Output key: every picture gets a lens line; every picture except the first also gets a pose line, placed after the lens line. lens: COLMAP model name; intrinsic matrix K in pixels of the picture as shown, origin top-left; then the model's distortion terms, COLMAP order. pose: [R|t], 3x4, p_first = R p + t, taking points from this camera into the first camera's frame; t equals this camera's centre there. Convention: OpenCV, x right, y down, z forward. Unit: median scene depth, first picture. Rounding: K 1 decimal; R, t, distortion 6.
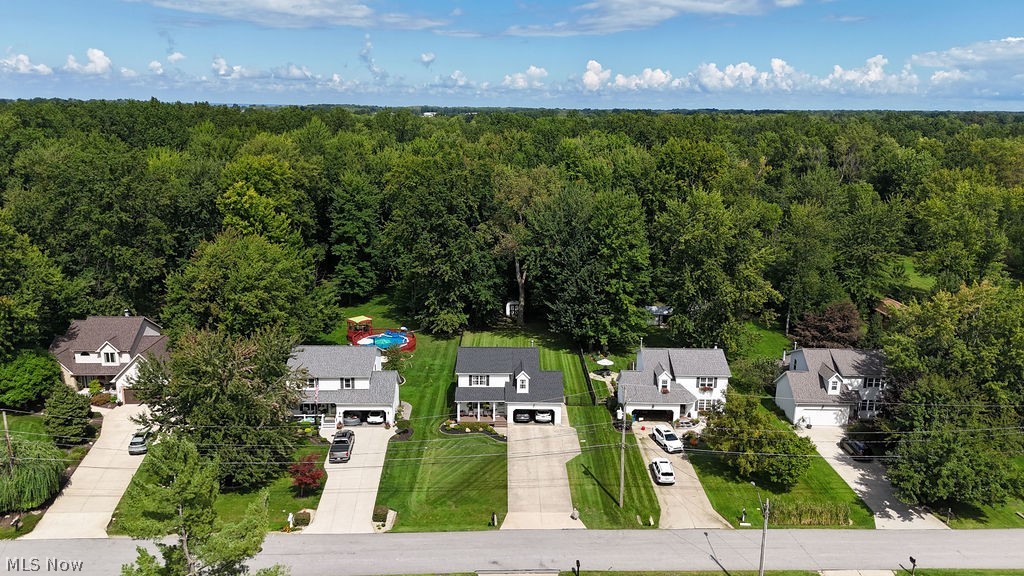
lens RADIAL K [[754.1, 0, 512.0], [0, 754.1, 288.0], [0, 0, 1]] dist [0.090490, -0.119493]
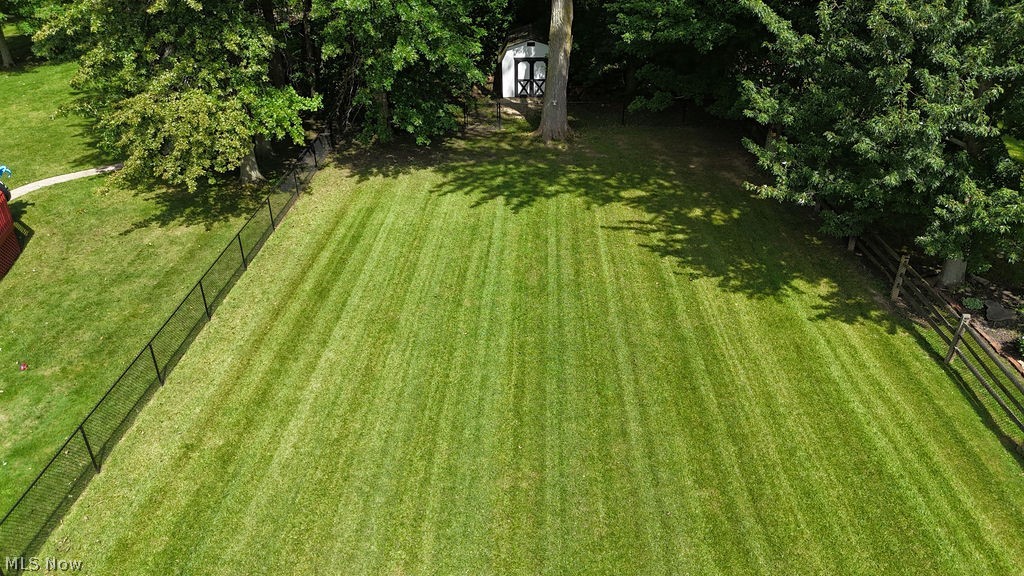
lens RADIAL K [[754.1, 0, 512.0], [0, 754.1, 288.0], [0, 0, 1]] dist [0.090490, -0.119493]
pose [[0.998880, -0.001539, -0.047288, 0.009758], [0.014504, 0.961312, 0.275081, 0.040640], [0.045035, -0.275459, 0.960257, 1.080699]]
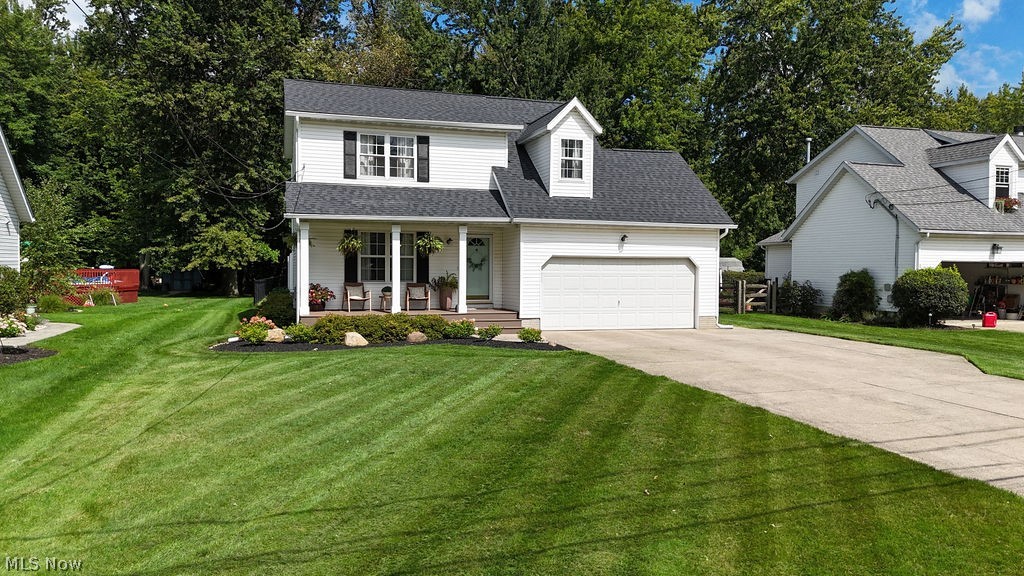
lens RADIAL K [[754.1, 0, 512.0], [0, 754.1, 288.0], [0, 0, 1]] dist [0.090490, -0.119493]
pose [[0.959036, -0.017104, 0.282768, -0.073964], [0.075082, 0.977824, -0.195505, 0.212546], [-0.273153, 0.208727, 0.939053, 0.771992]]
